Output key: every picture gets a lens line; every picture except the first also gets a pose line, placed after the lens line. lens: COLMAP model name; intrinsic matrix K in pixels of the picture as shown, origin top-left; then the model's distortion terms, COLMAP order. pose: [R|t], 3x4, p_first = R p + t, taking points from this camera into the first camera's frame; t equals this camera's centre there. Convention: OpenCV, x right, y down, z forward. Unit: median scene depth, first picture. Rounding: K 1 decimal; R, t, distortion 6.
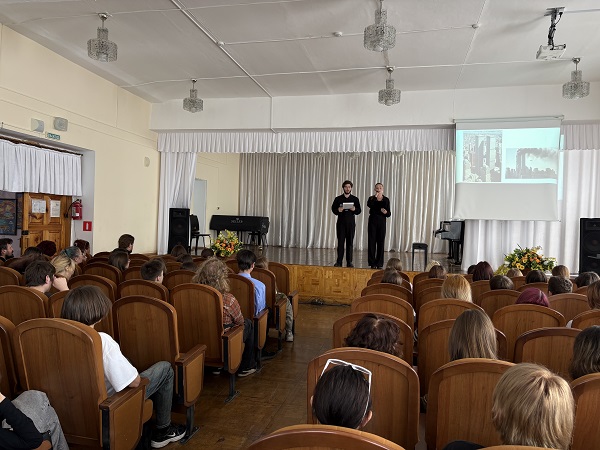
lens RADIAL K [[464.7, 0, 284.6], [0, 464.7, 226.0], [0, 0, 1]] dist [-0.003366, -0.005318]
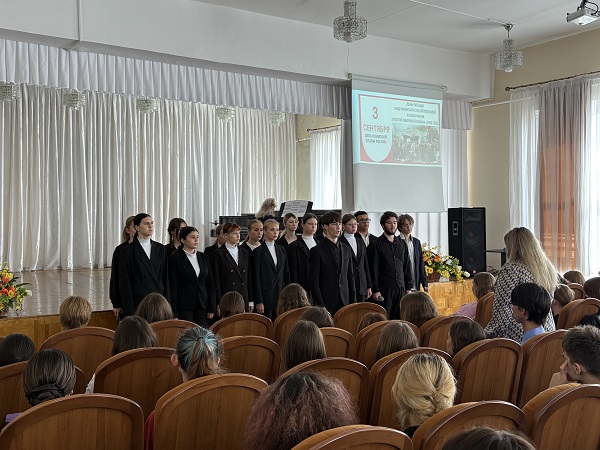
lens RADIAL K [[663.1, 0, 300.0], [0, 663.1, 225.0], [0, 0, 1]] dist [0.026326, -0.016018]
pose [[0.648104, -0.042511, 0.760364, -0.444223], [0.032570, 0.999075, 0.028095, -0.026077], [-0.760855, 0.006556, 0.648889, 0.372409]]
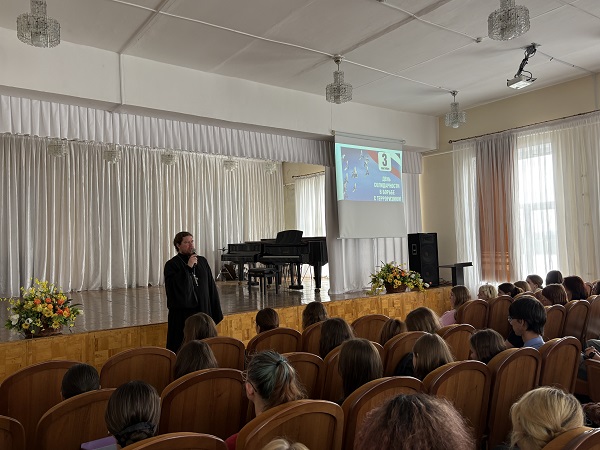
lens RADIAL K [[489.7, 0, 300.0], [0, 489.7, 225.0], [0, 0, 1]] dist [0.027049, -0.000918]
pose [[0.608886, -0.017791, 0.793058, -0.419653], [0.054841, 0.998301, -0.019710, -0.026068], [-0.791360, 0.055493, 0.608827, 0.444187]]
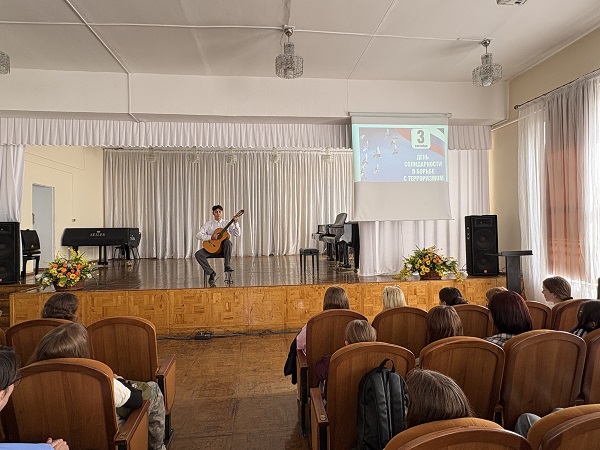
lens RADIAL K [[349.2, 0, 300.0], [0, 349.2, 225.0], [0, 0, 1]] dist [-0.004018, -0.000071]
pose [[0.931257, -0.041833, 0.361952, 0.017245], [0.047584, 0.998843, -0.006984, -0.007945], [-0.361241, 0.023727, 0.932170, 0.378270]]
